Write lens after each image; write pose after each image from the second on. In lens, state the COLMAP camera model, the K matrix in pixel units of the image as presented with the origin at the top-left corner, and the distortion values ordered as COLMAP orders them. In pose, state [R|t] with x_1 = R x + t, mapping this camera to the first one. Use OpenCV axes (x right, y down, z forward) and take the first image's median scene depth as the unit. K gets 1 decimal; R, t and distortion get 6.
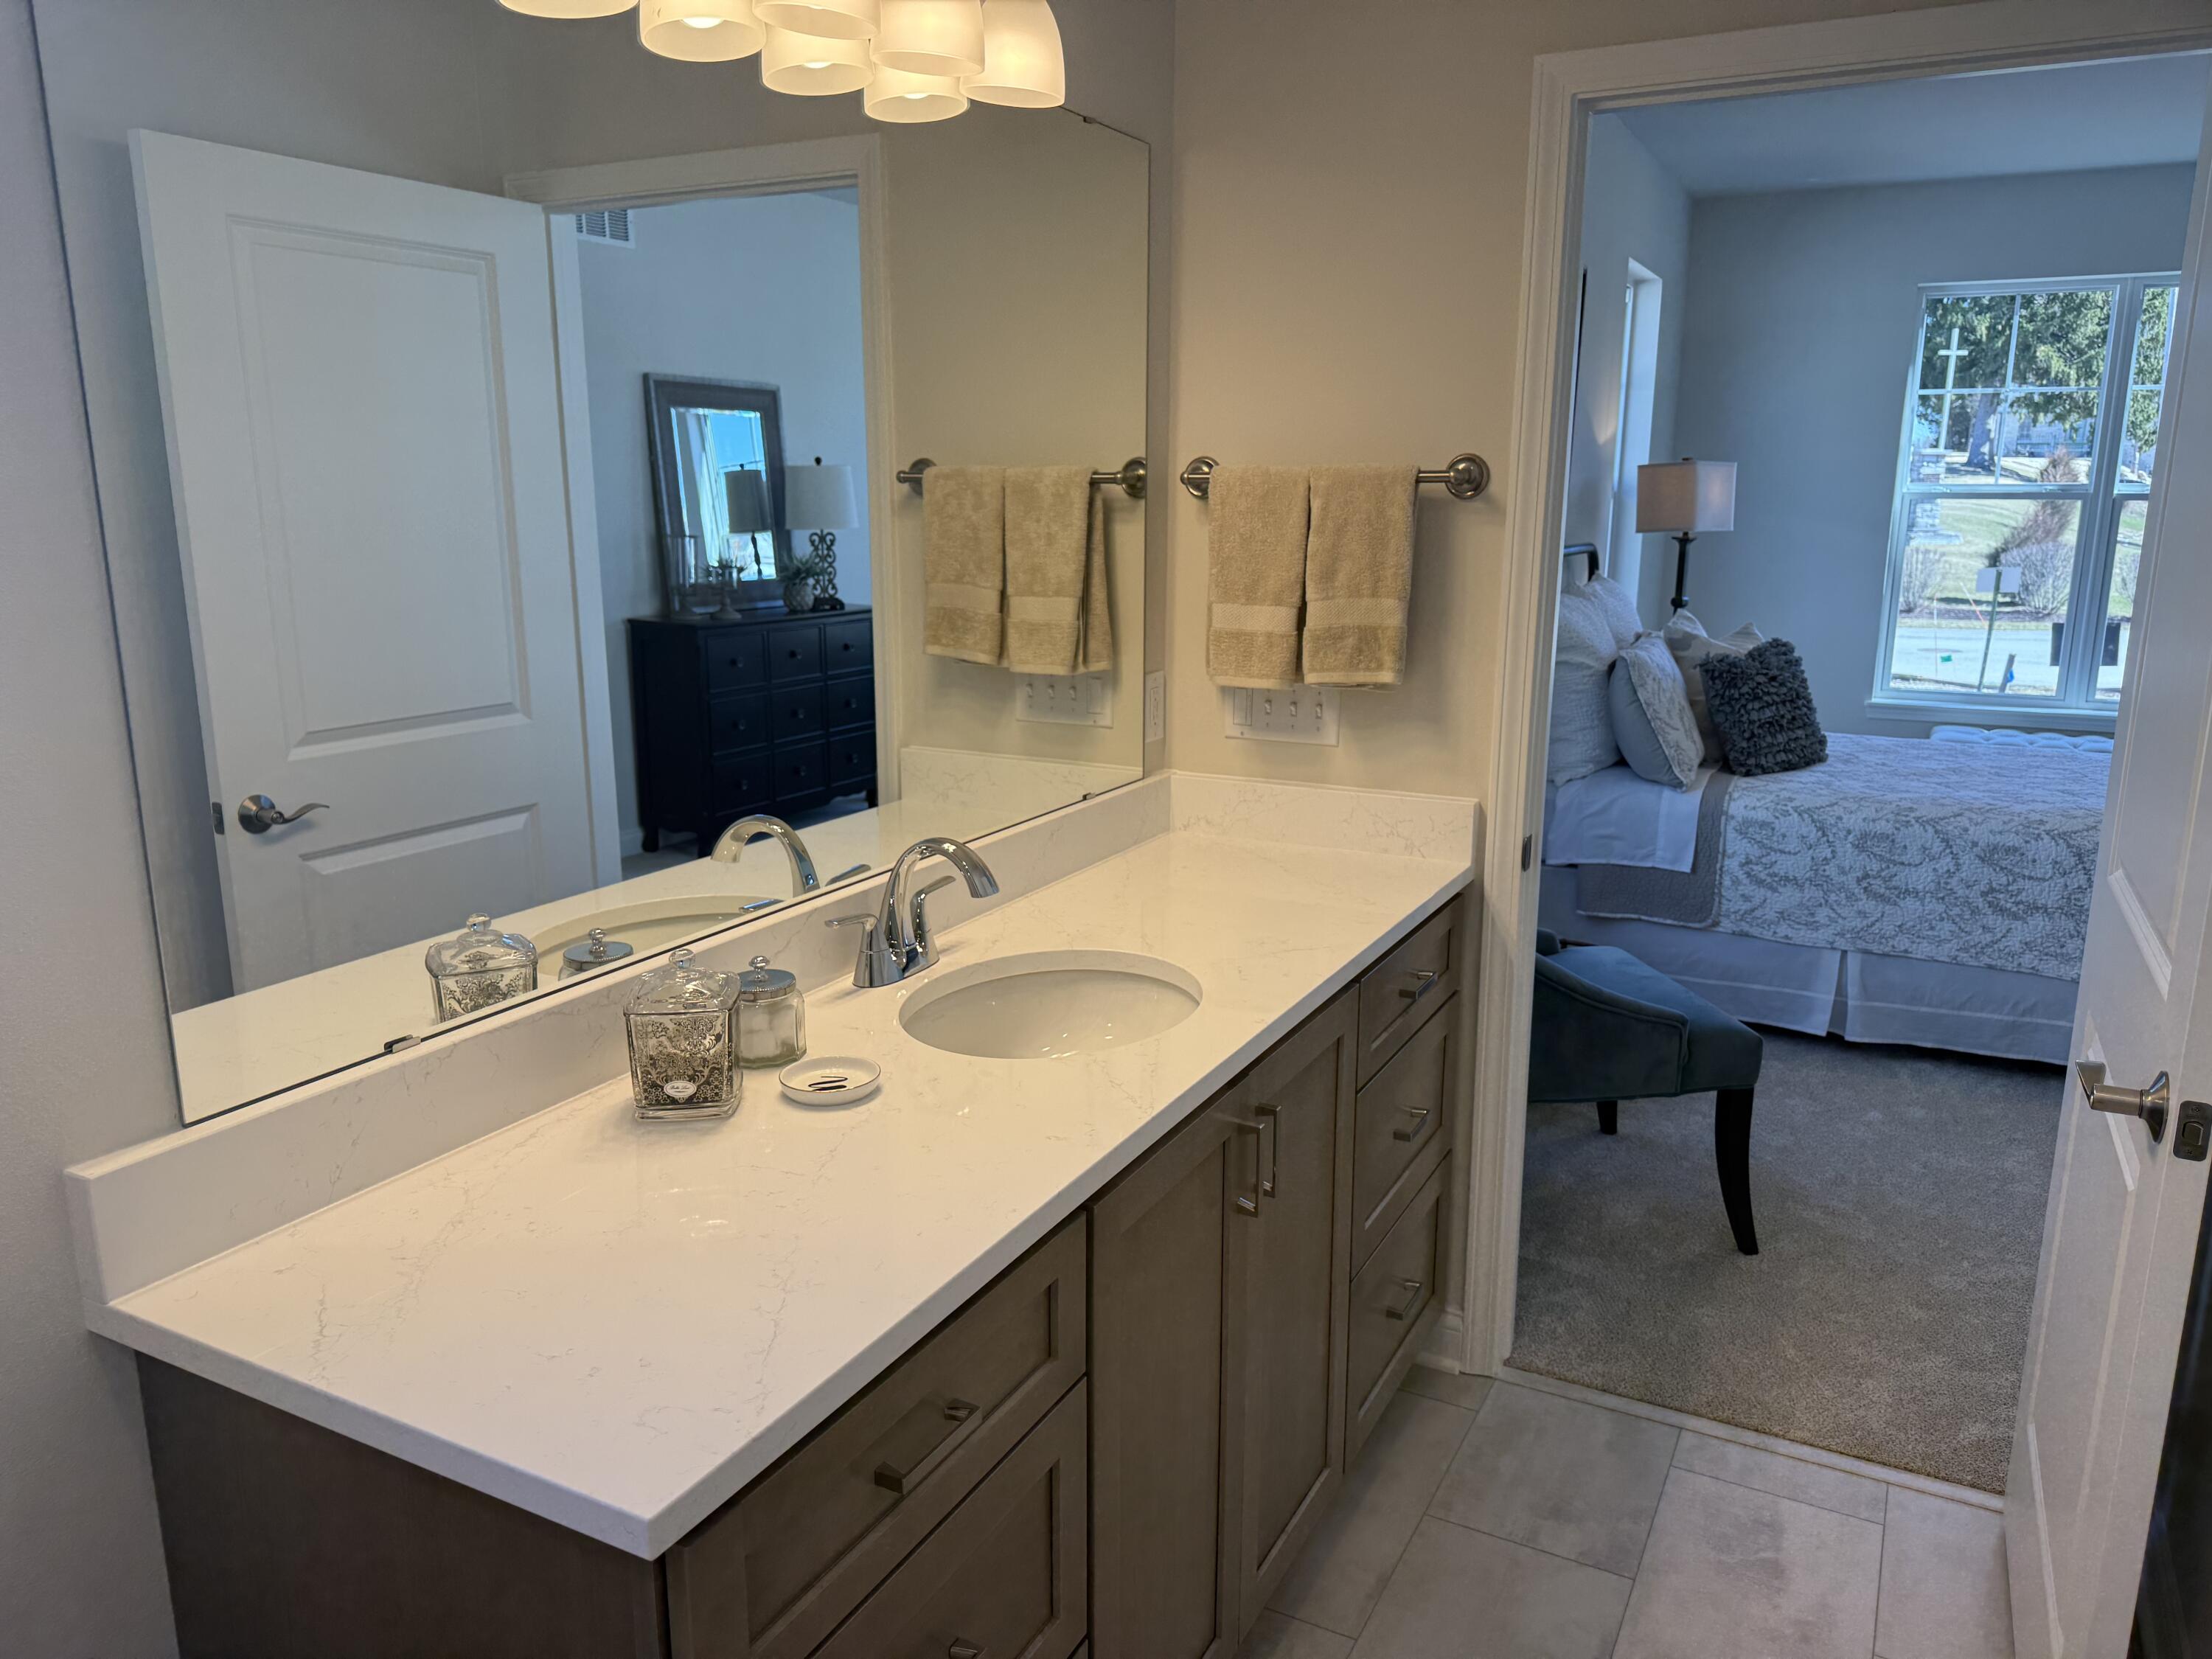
lens RADIAL K [[1565.8, 0, 1107.9], [0, 1565.8, 843.0], [0, 0, 1]] dist [0.001688, -0.003250]
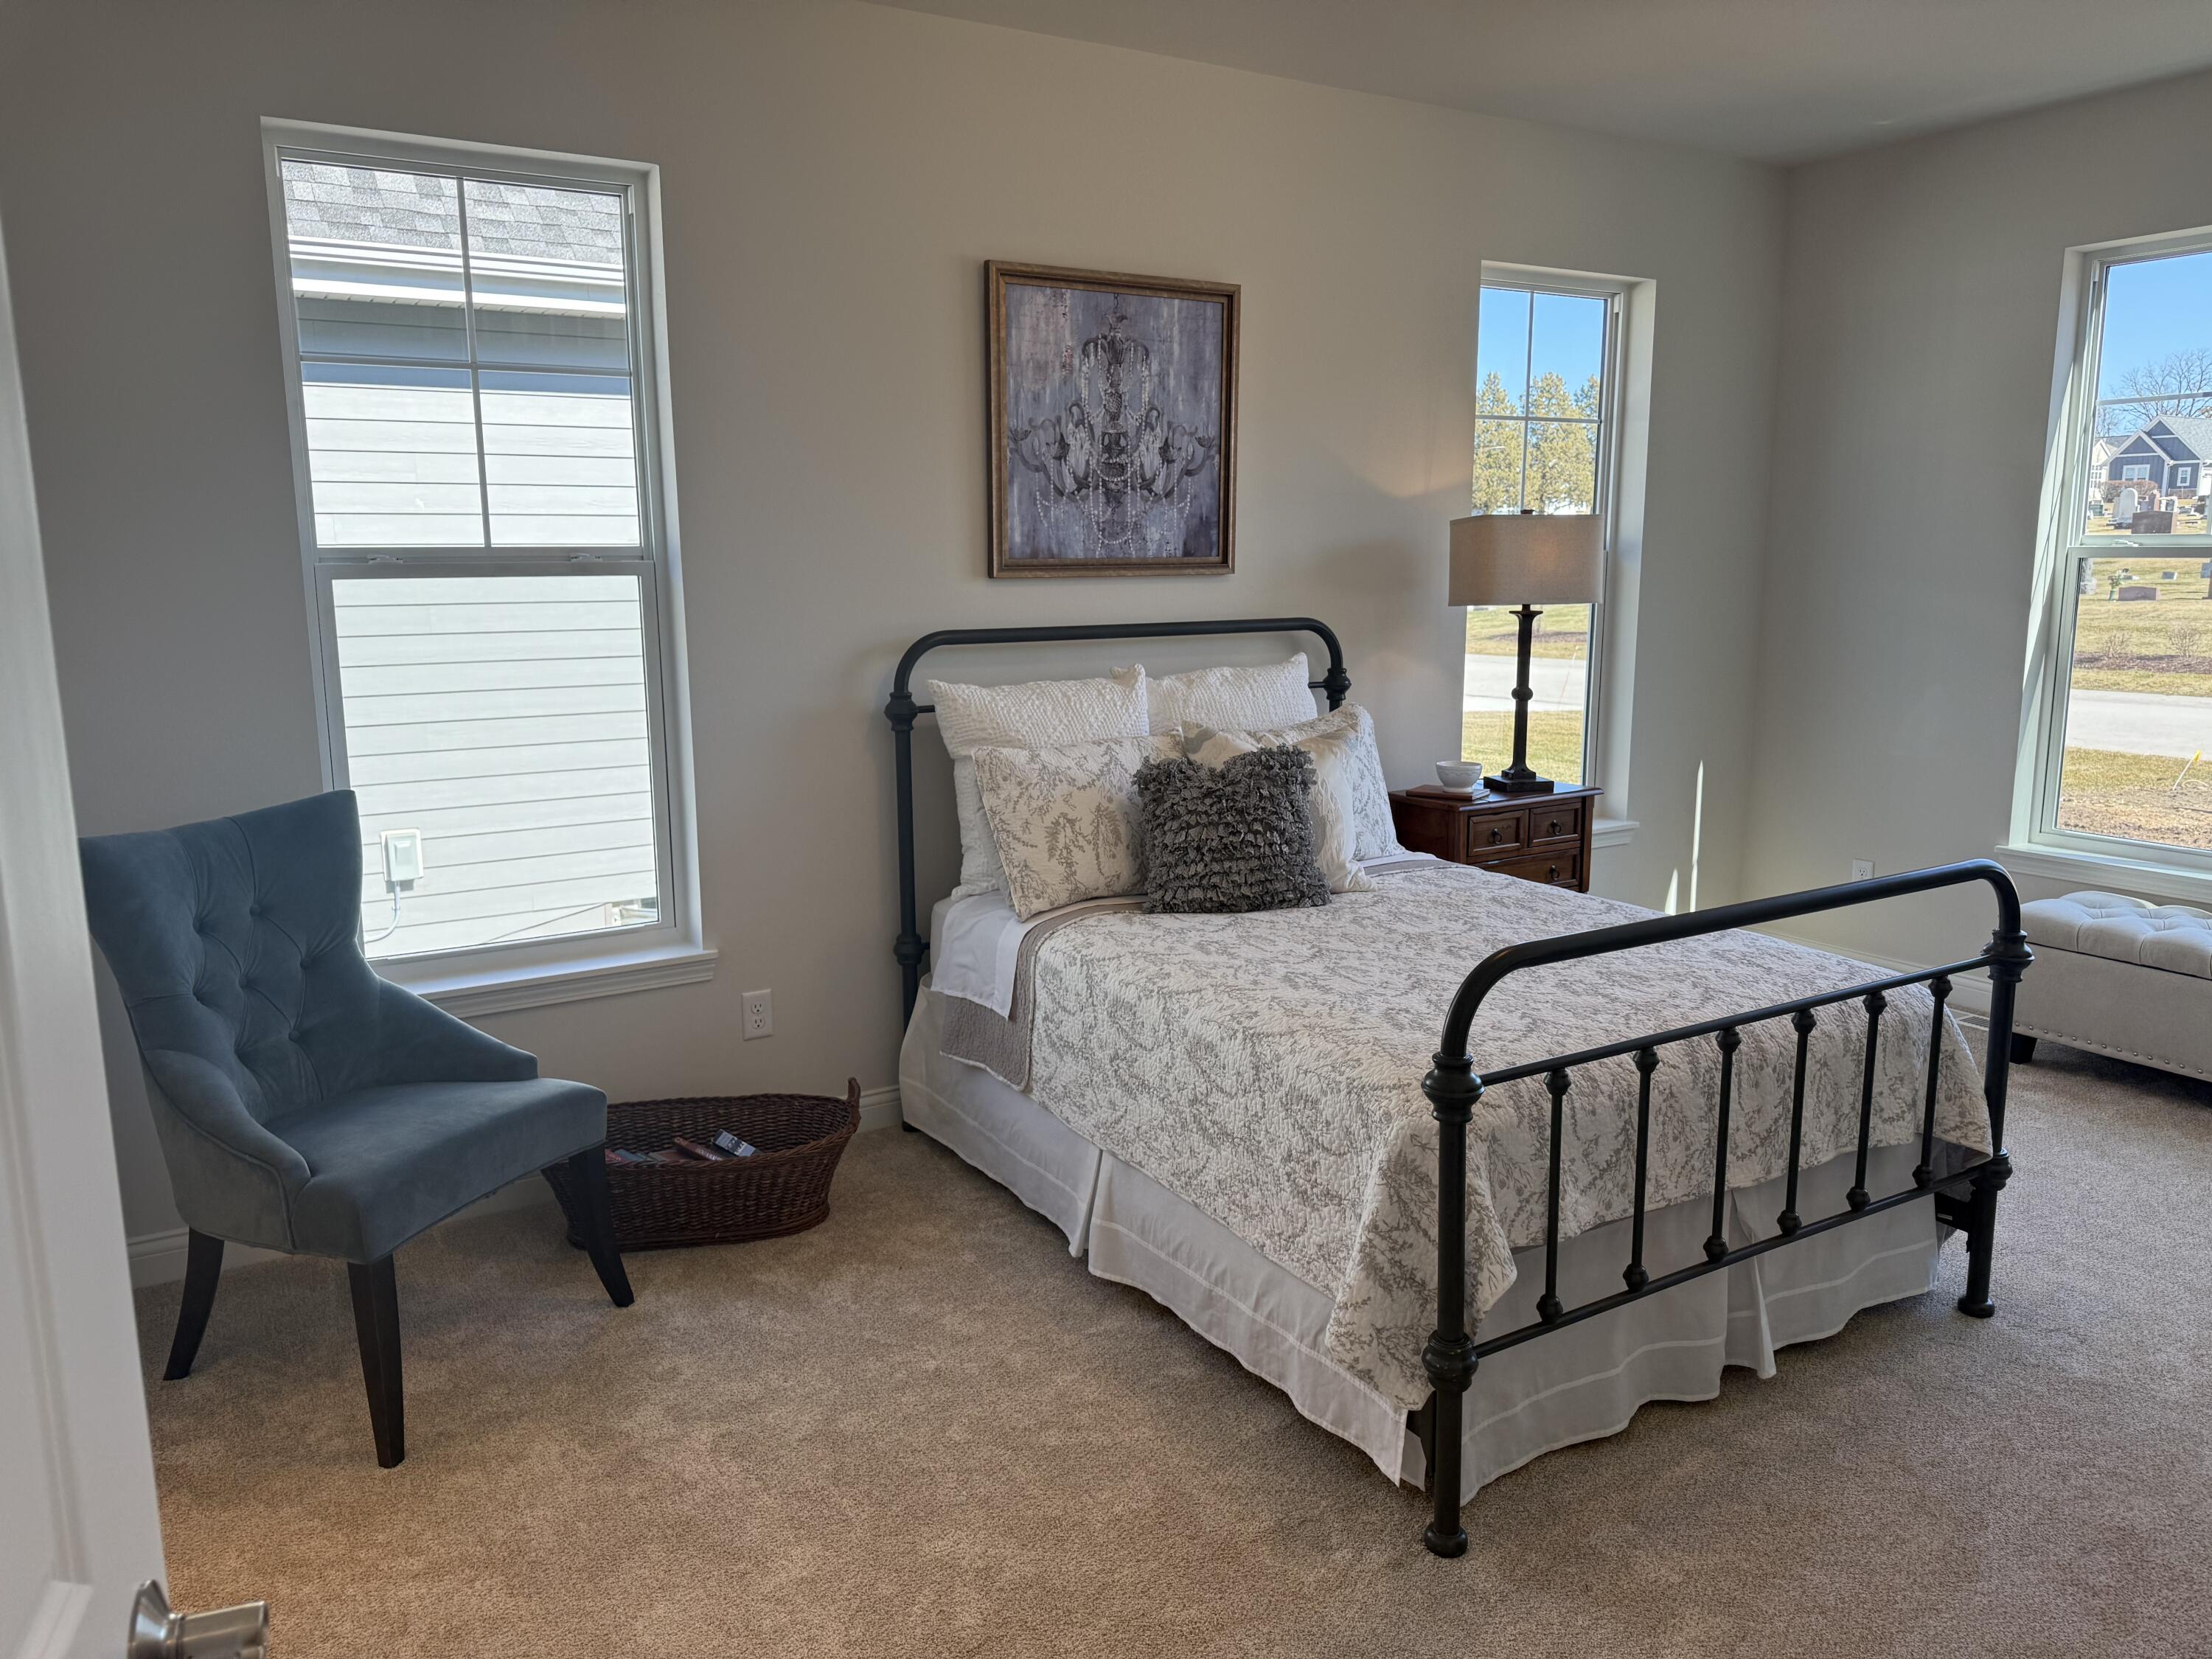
lens RADIAL K [[1565.8, 0, 1107.9], [0, 1565.8, 843.0], [0, 0, 1]] dist [0.001688, -0.003250]
pose [[0.855240, 0.087549, -0.510784, 0.859056], [-0.106972, 0.994224, -0.008698, -0.074573], [0.507072, 0.062078, 0.859665, 0.336274]]
